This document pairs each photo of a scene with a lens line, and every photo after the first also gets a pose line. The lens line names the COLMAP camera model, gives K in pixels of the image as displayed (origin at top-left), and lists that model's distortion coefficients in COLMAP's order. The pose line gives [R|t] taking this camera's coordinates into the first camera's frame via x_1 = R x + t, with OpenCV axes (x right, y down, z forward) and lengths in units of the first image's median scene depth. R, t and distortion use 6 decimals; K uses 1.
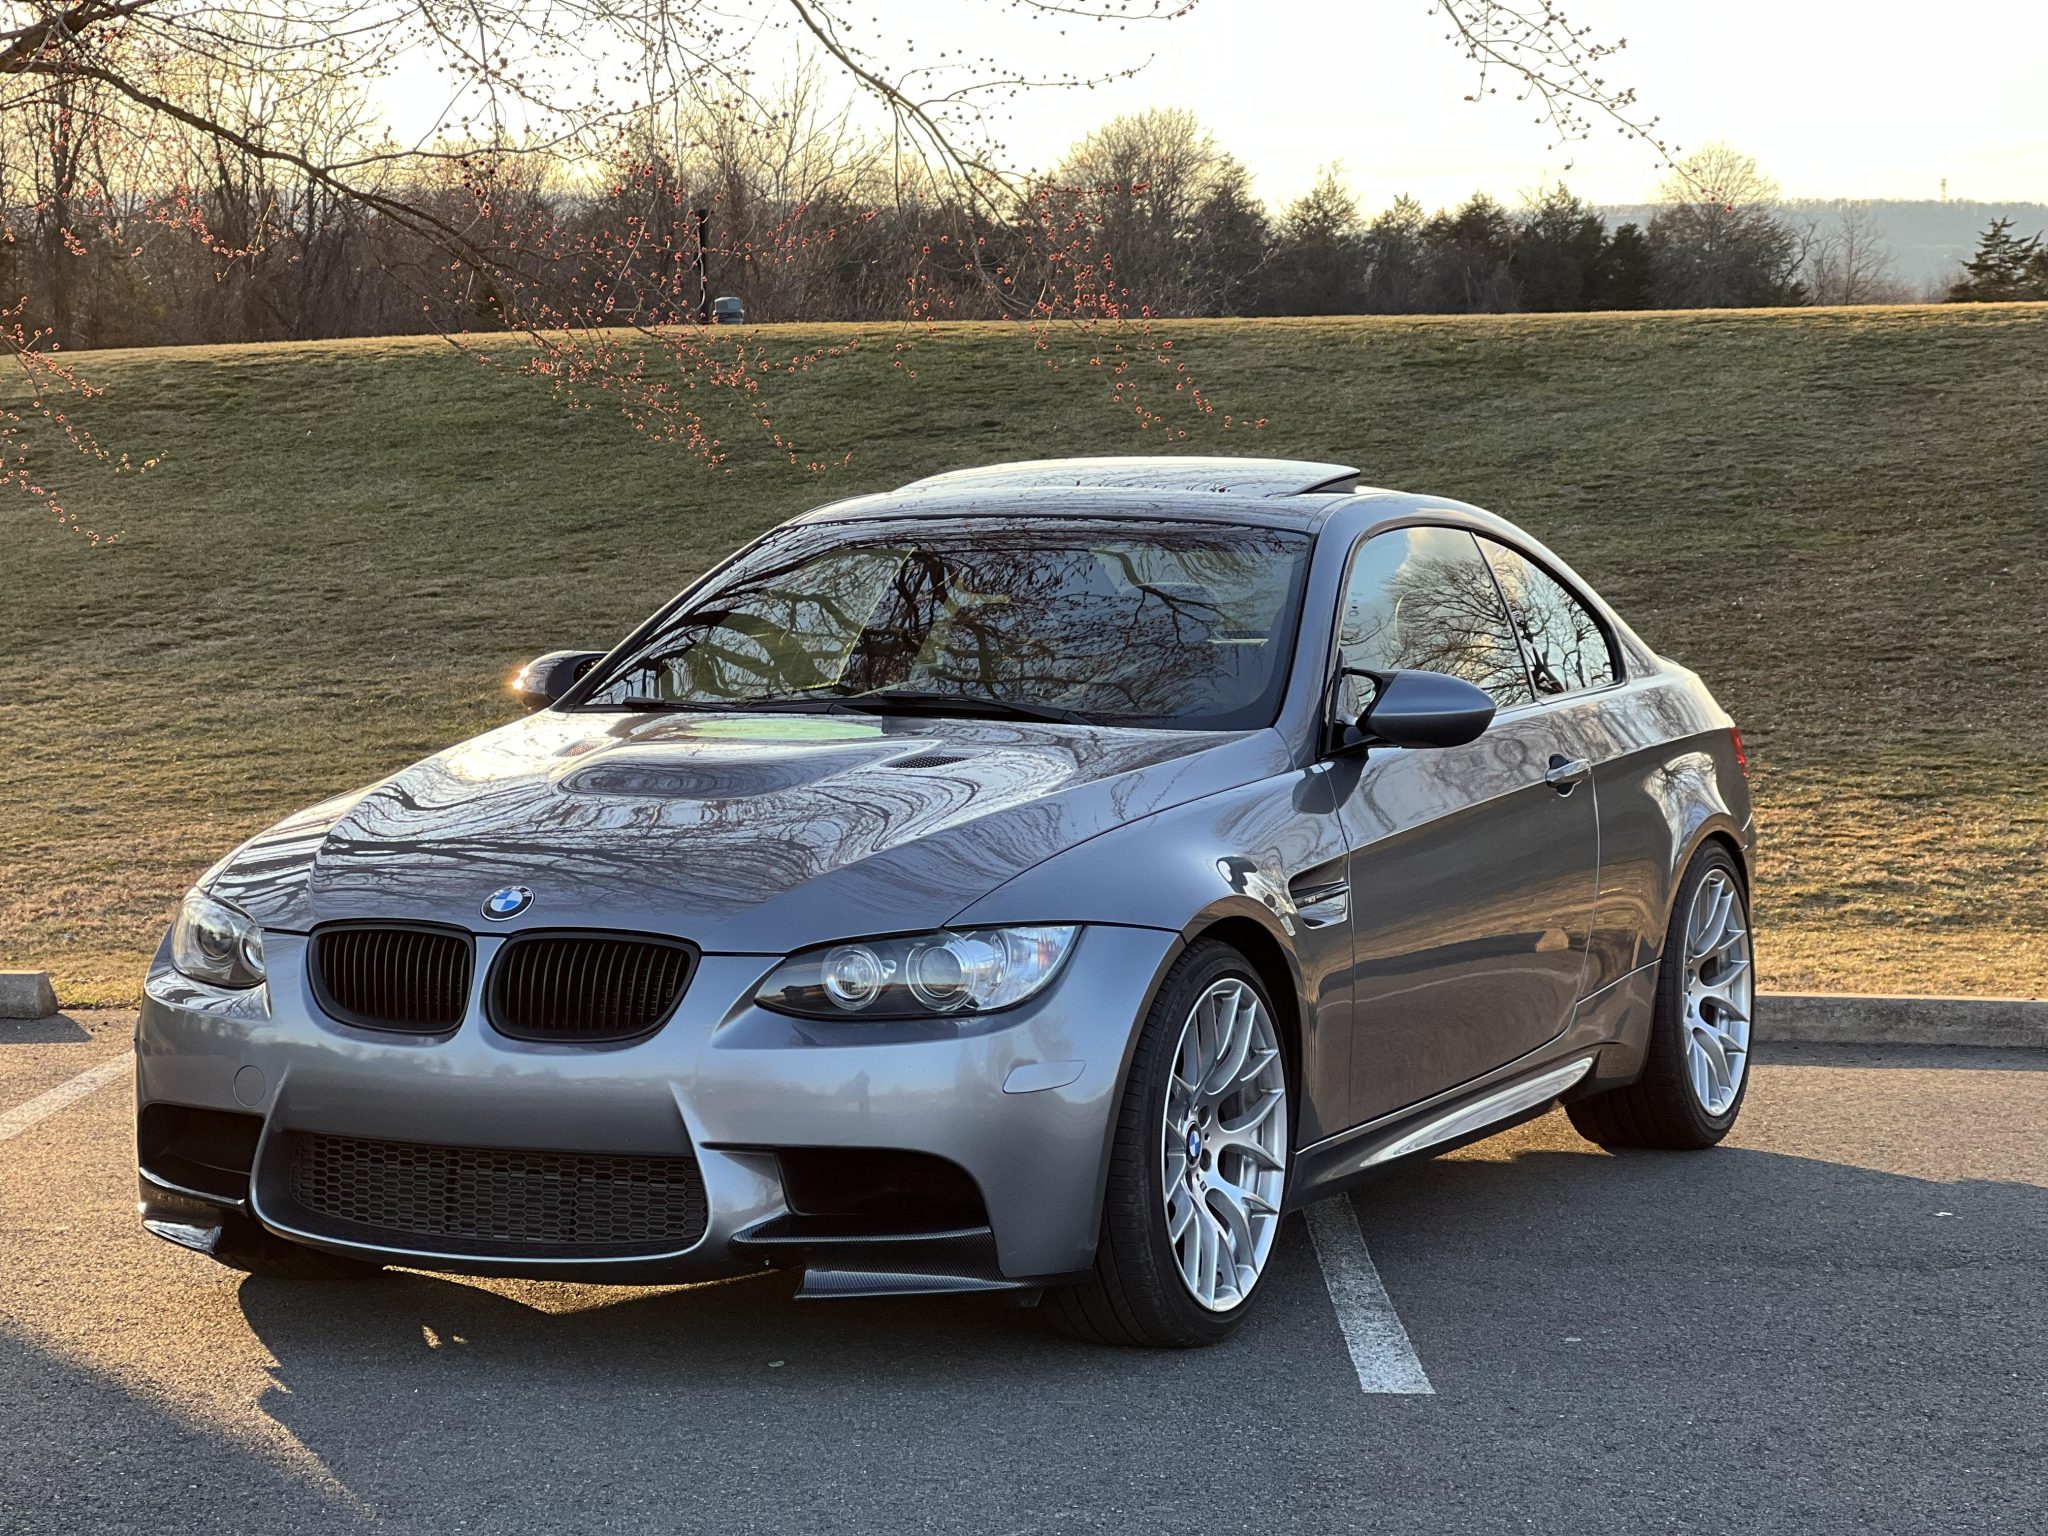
lens RADIAL K [[4551.7, 0, 1040.7], [0, 4551.7, 709.6], [0, 0, 1]] dist [-0.086178, 4.702761]
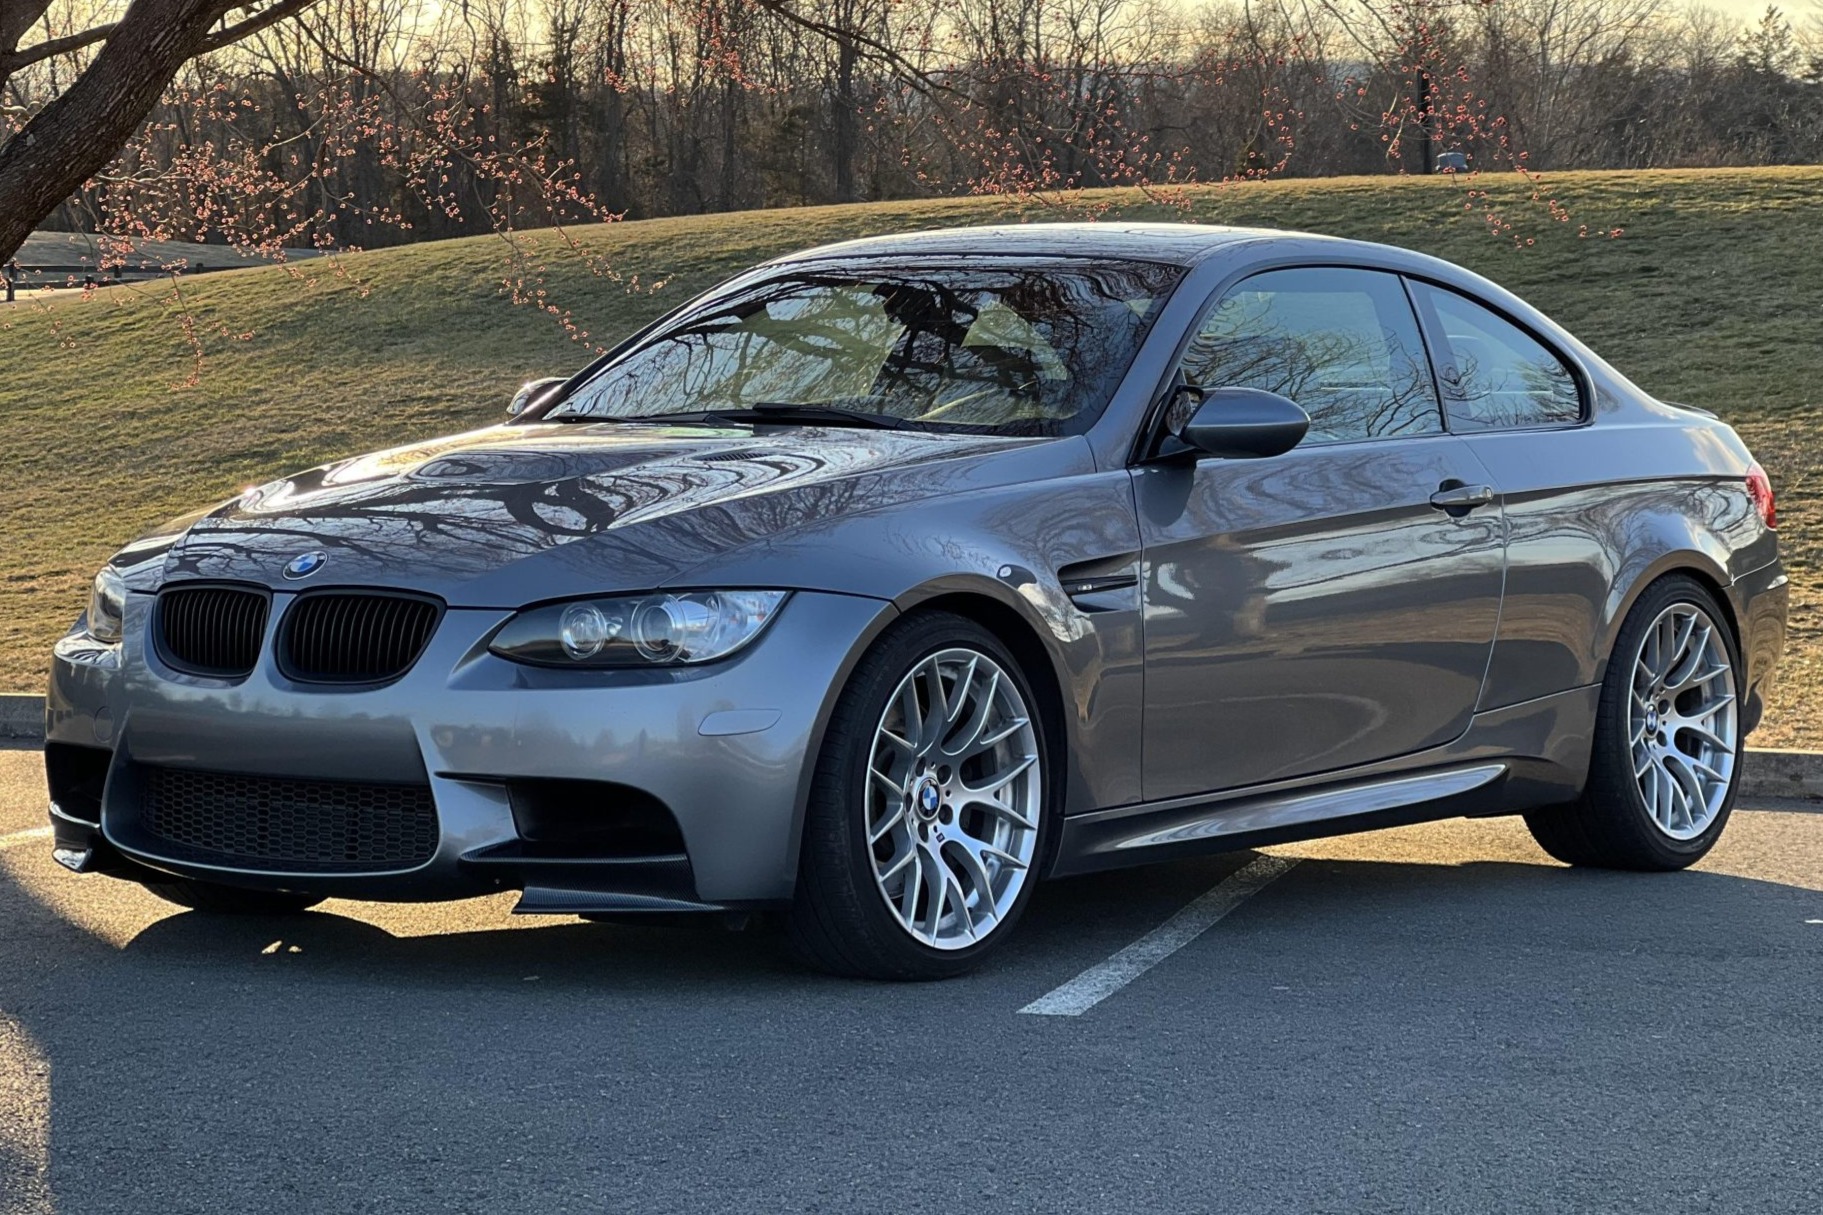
lens RADIAL K [[4573.0, 0, 901.1], [0, 4573.0, 409.6], [0, 0, 1]] dist [-0.259854, 8.734771]
pose [[0.978368, 0.005440, -0.206801, 0.230731], [-0.013069, 0.999283, -0.035542, 0.036750], [0.206459, 0.037476, 0.977737, -0.079131]]
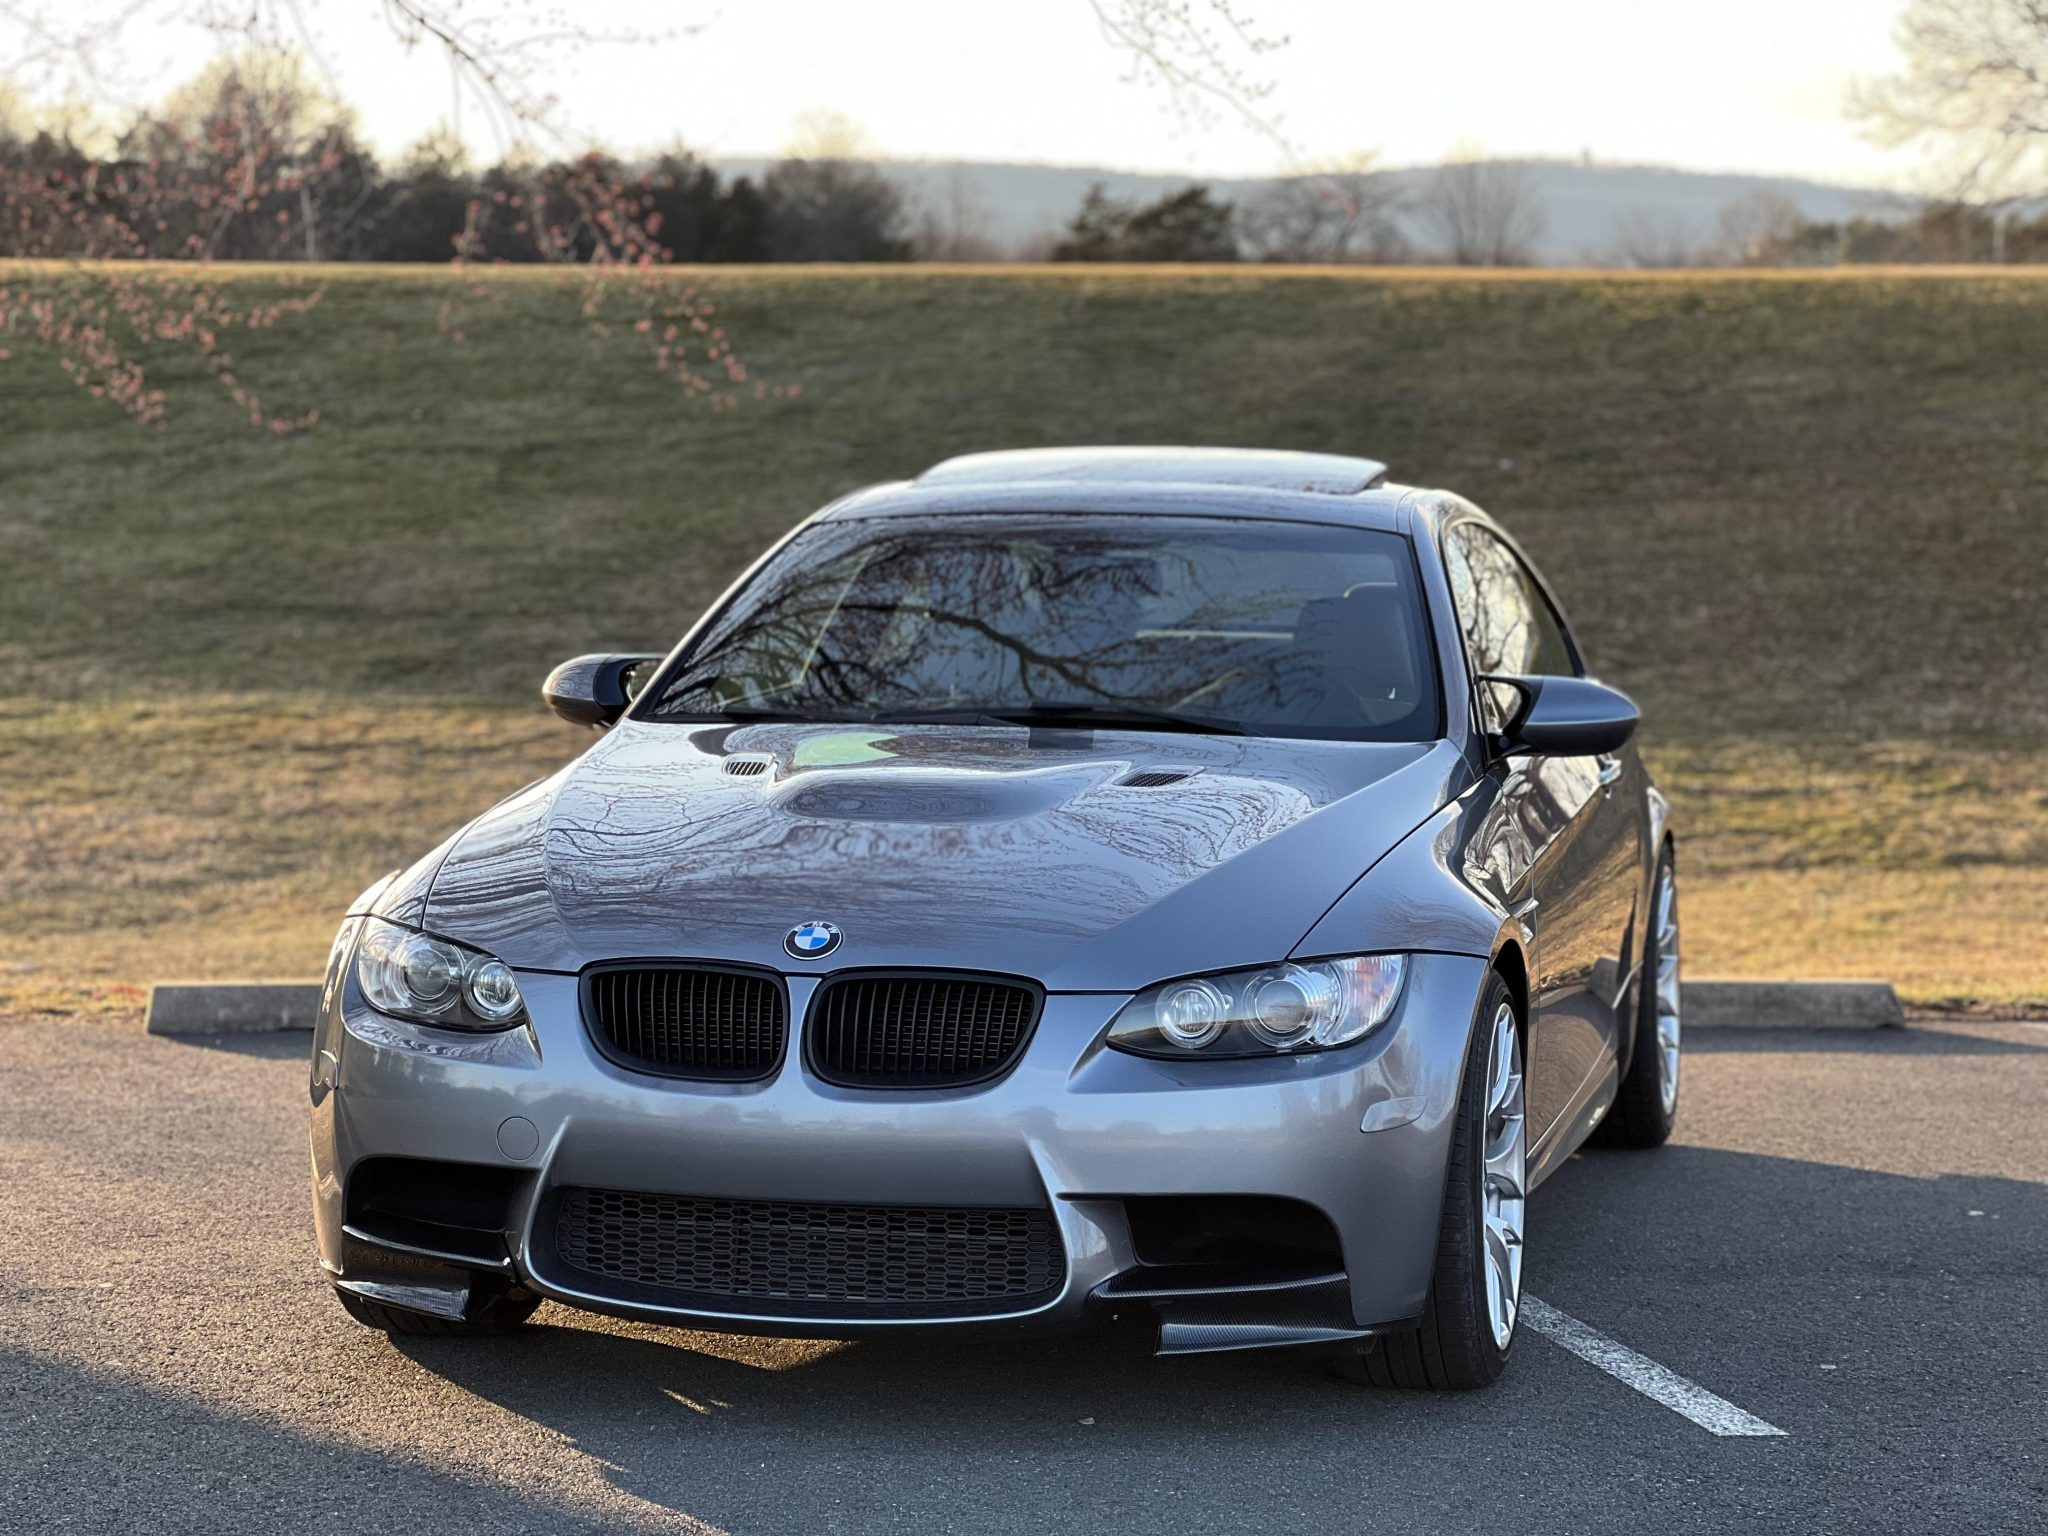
lens RADIAL K [[4551.7, 0, 1040.7], [0, 4551.7, 709.6], [0, 0, 1]] dist [-0.086178, 4.702761]
pose [[0.979900, -0.004275, 0.199444, -0.223352], [0.001931, 0.999927, 0.011944, -0.013699], [-0.199480, -0.011319, 0.979836, 0.065617]]
